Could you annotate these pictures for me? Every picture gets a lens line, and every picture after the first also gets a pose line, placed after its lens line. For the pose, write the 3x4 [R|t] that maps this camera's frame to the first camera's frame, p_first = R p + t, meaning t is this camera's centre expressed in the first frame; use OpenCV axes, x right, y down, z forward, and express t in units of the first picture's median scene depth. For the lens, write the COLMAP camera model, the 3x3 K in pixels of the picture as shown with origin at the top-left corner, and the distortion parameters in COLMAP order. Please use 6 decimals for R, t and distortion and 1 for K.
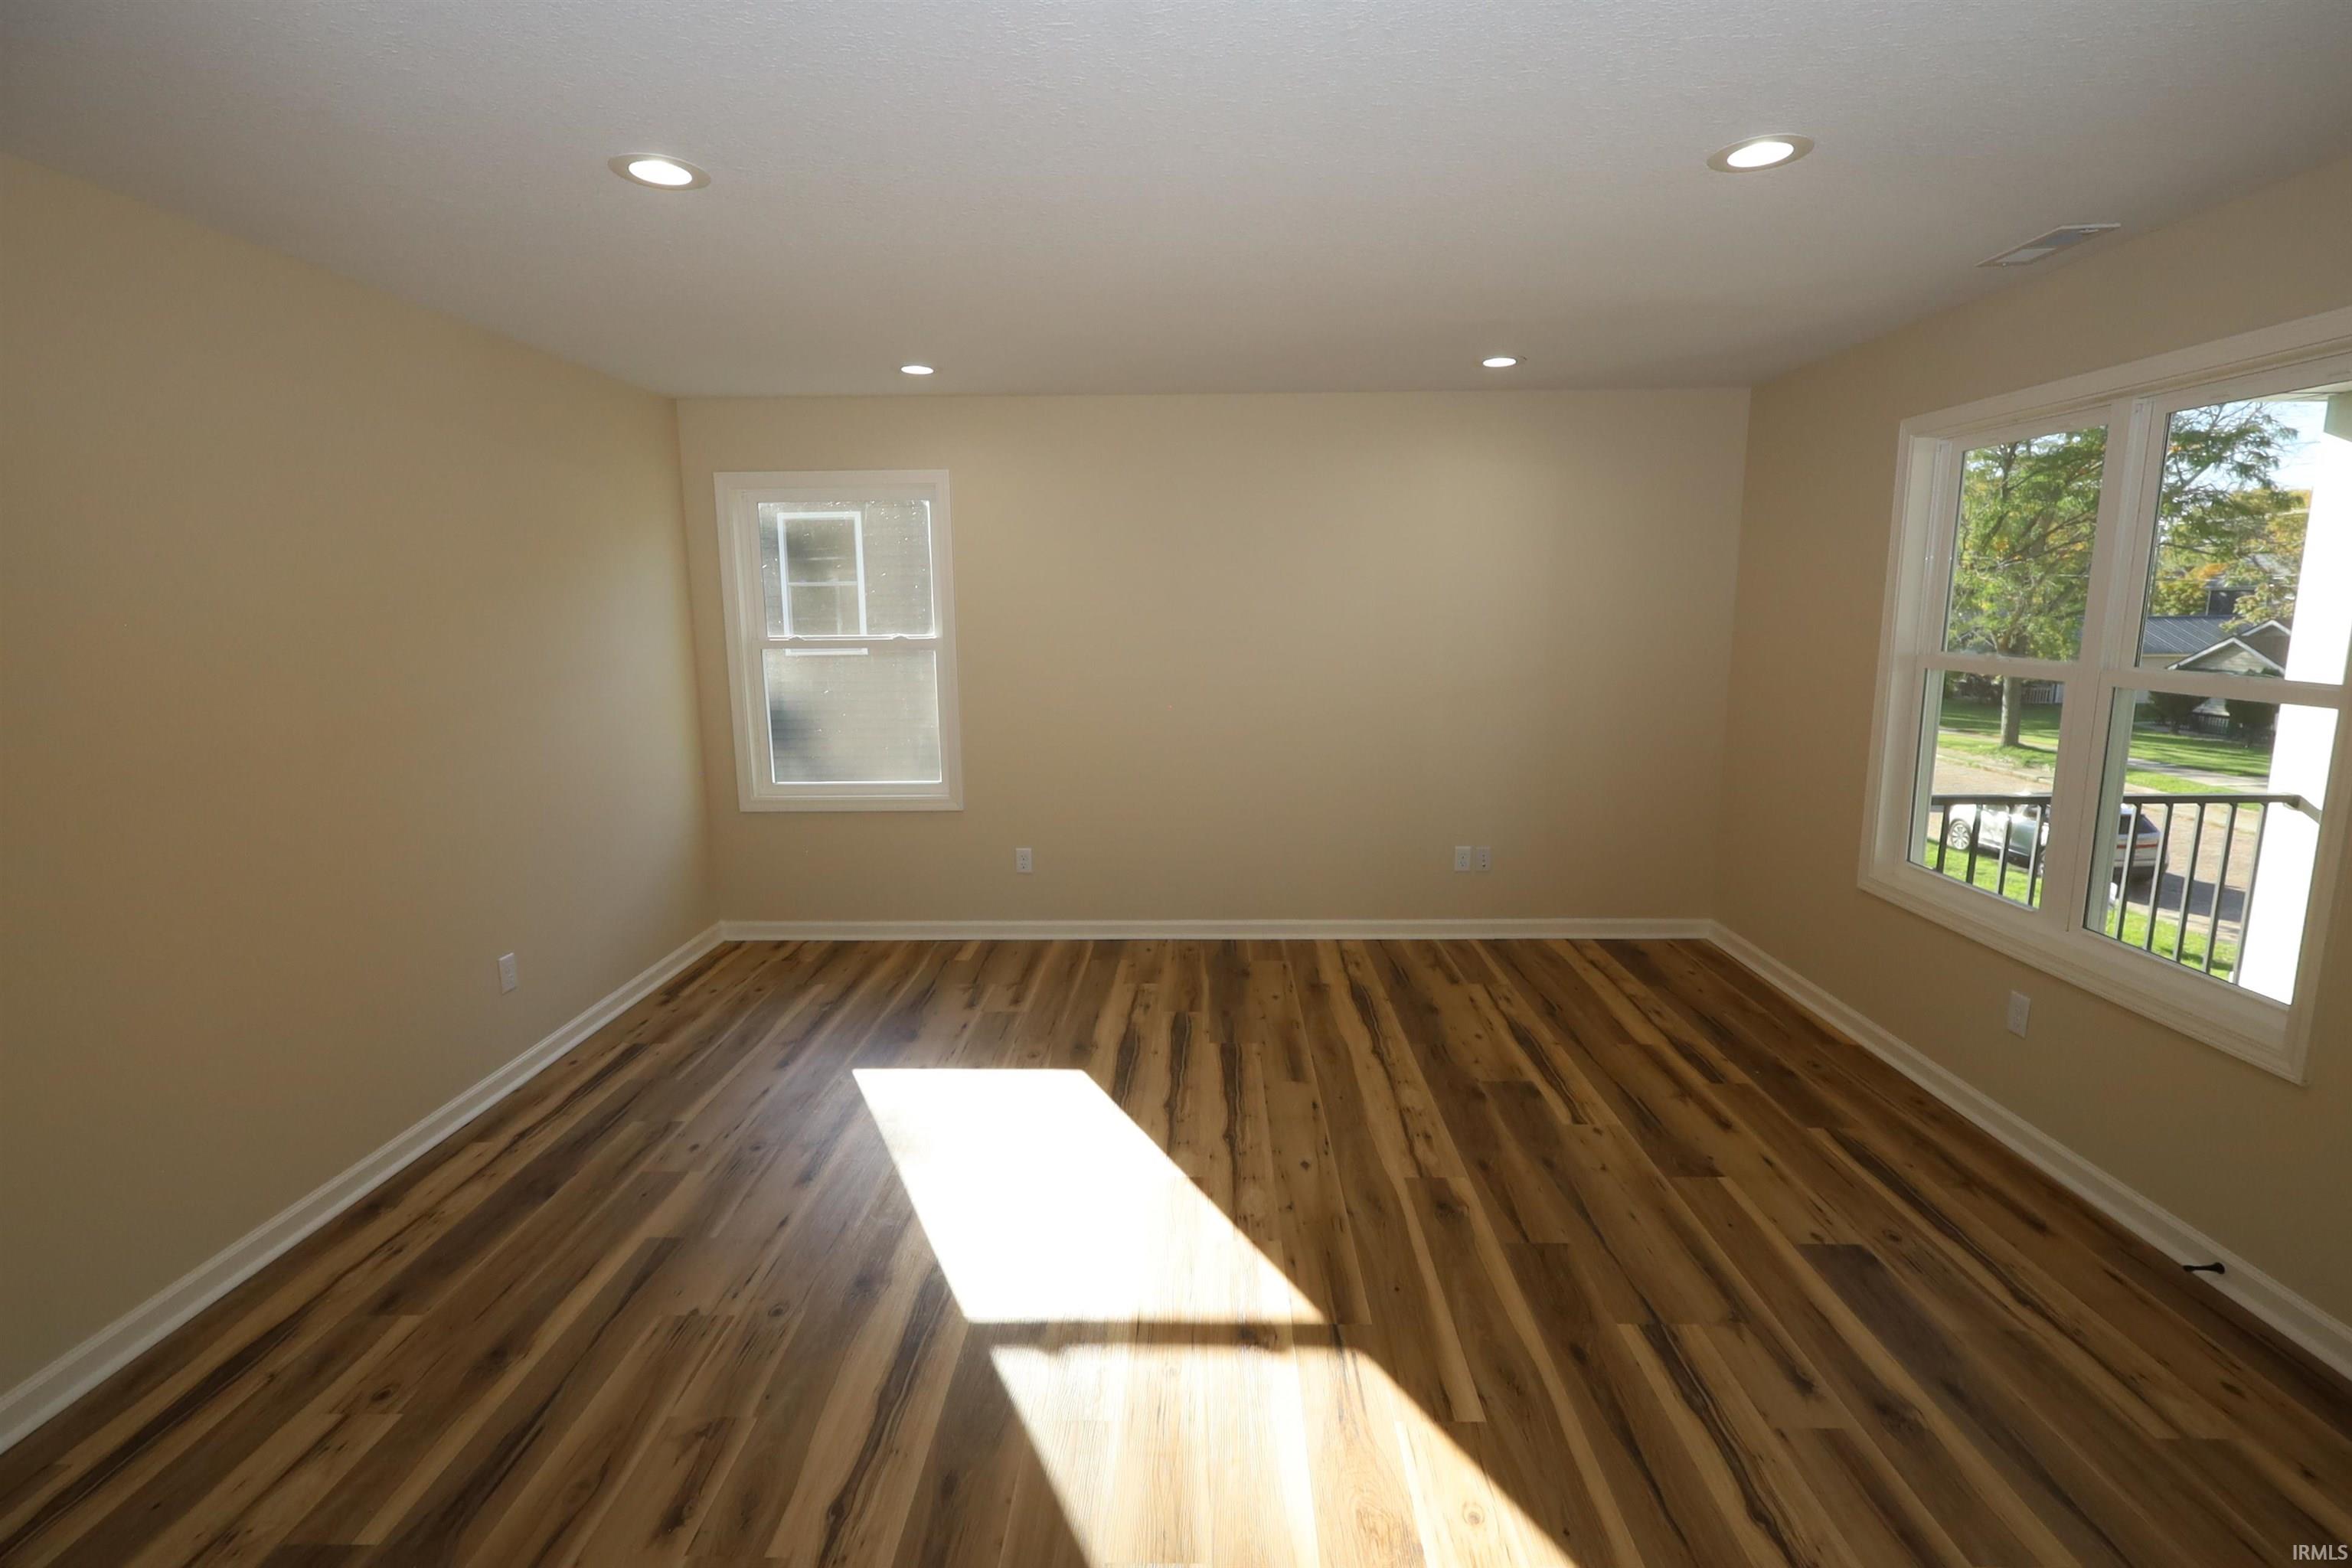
lens RADIAL K [[1087.2, 0, 1172.6], [0, 1087.2, 779.8], [0, 0, 1]] dist [-0.002265, 0.003915]
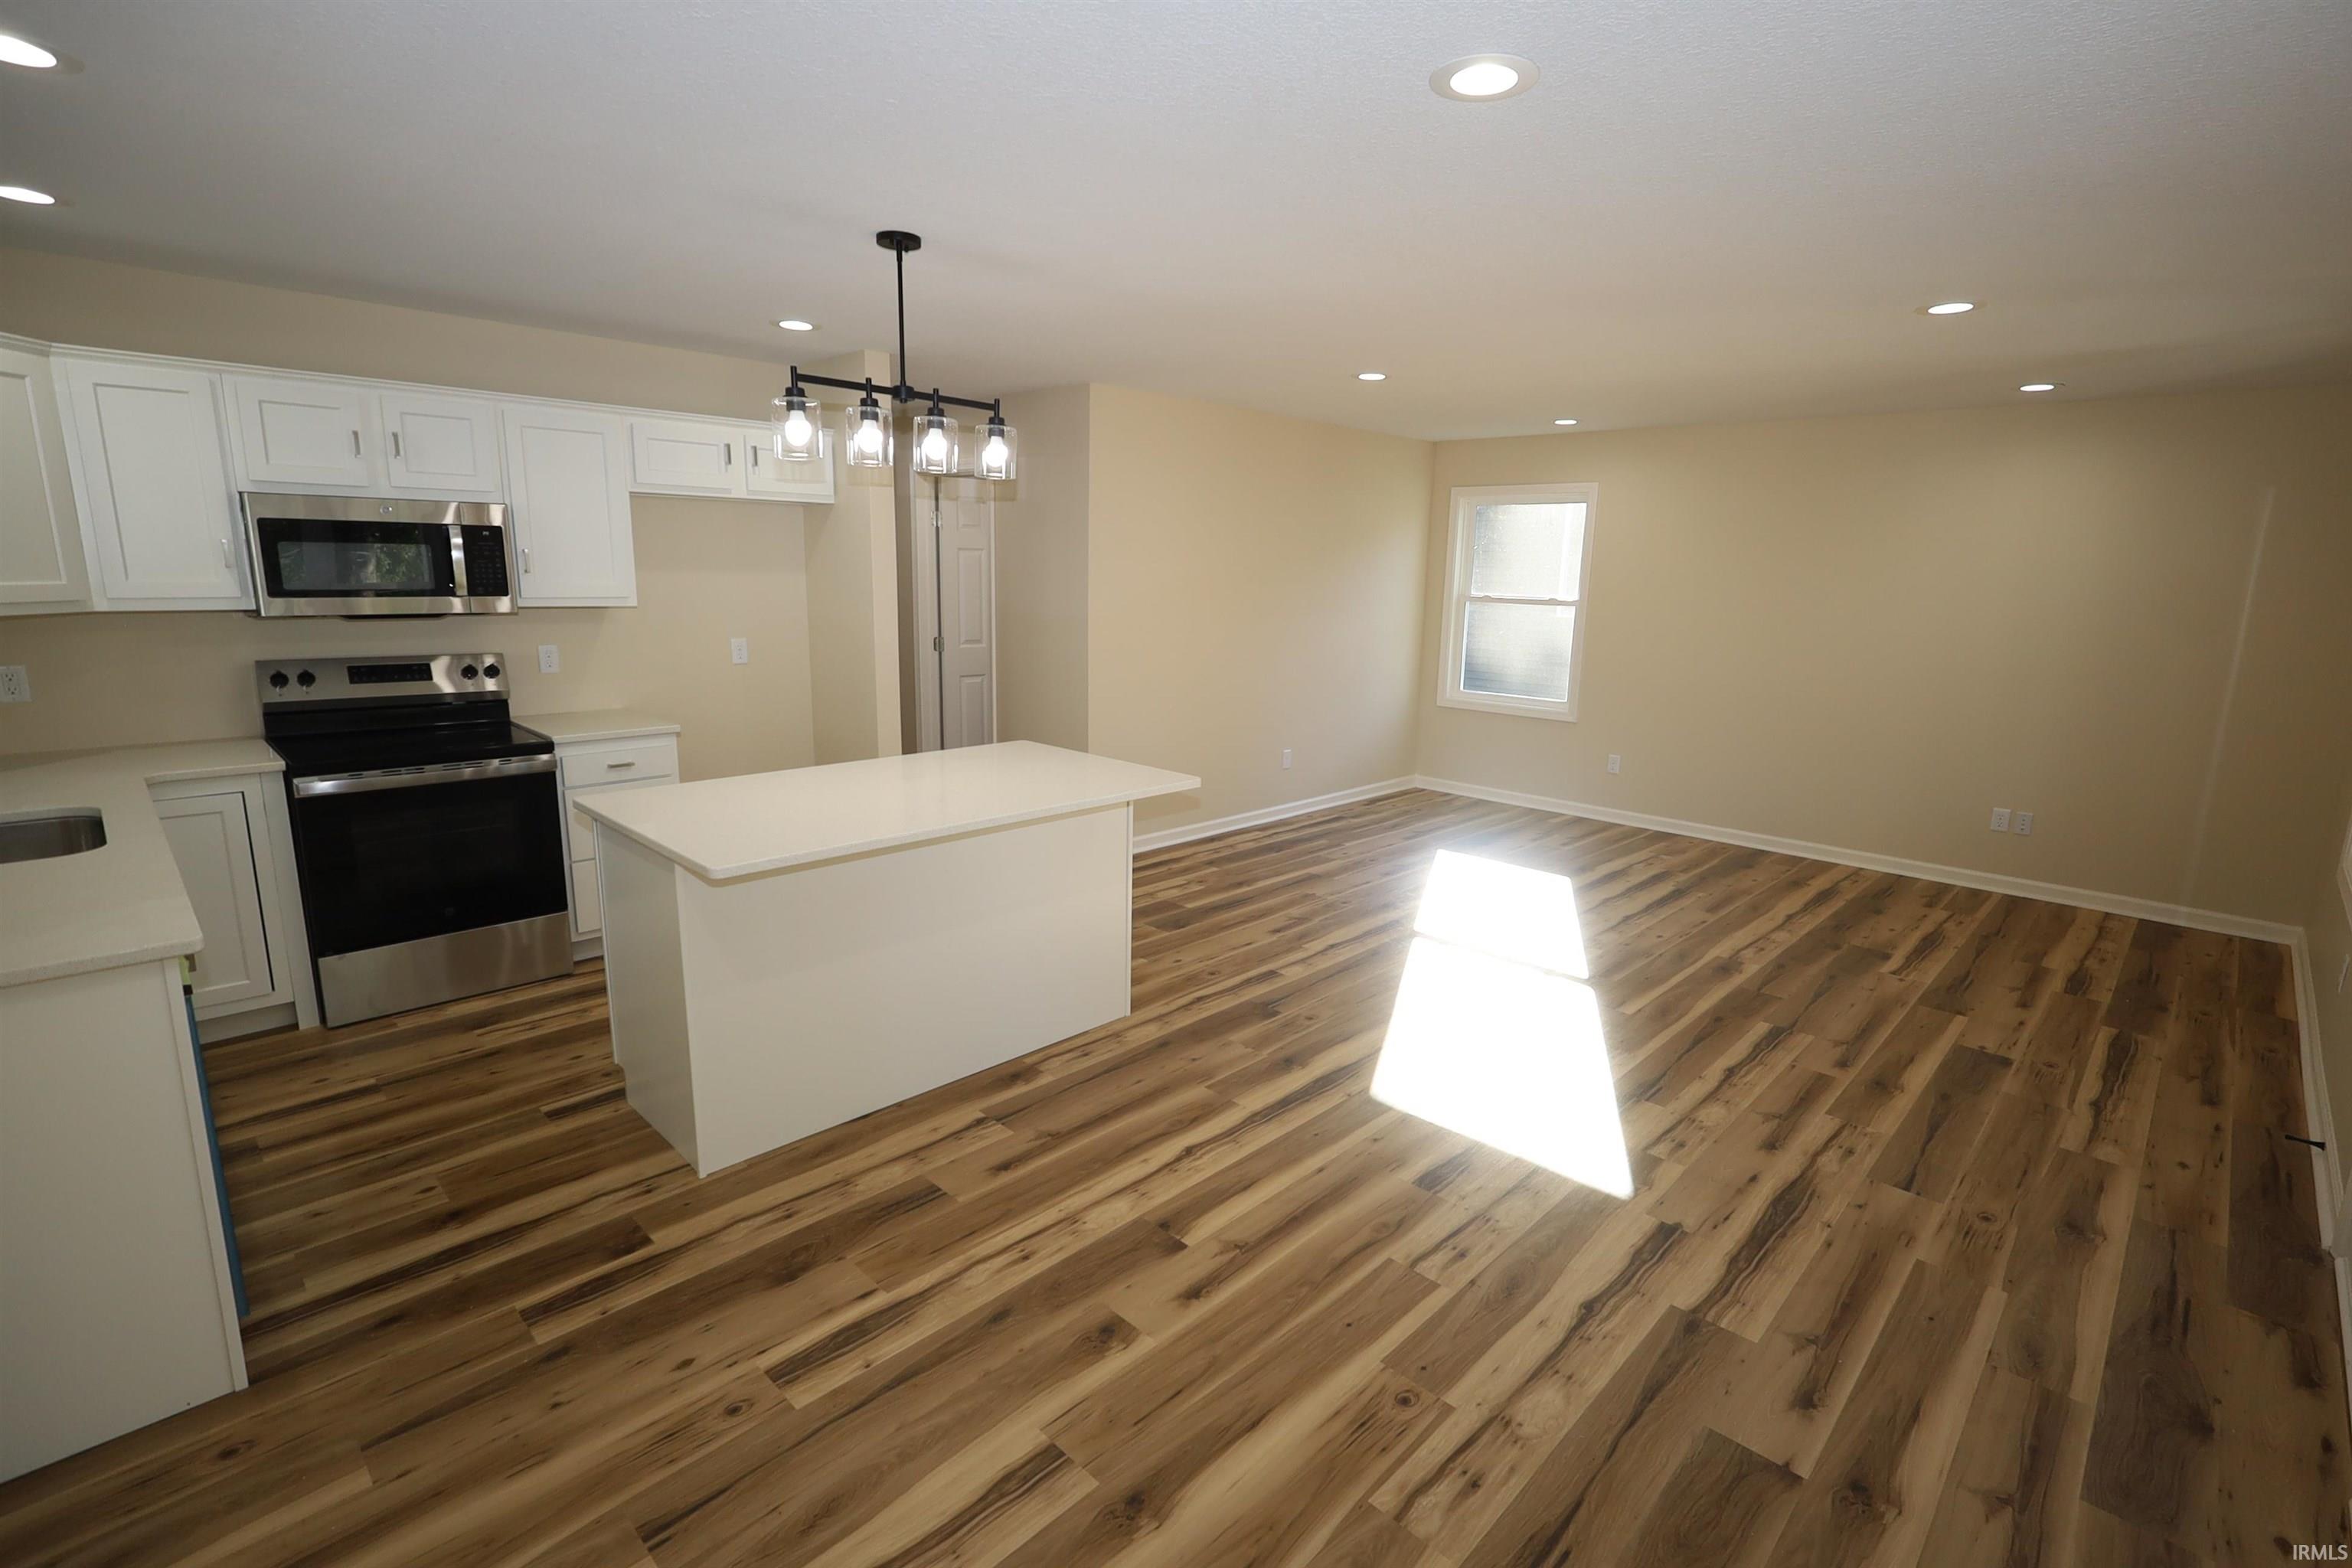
lens RADIAL K [[1087.2, 0, 1165.0], [0, 1087.2, 784.0], [0, 0, 1]] dist [-0.002265, 0.003915]
pose [[0.723201, 0.163804, -0.670931, 0.625617], [-0.142950, 0.985932, 0.086623, 0.100078], [0.675682, 0.033264, 0.736443, -0.663146]]
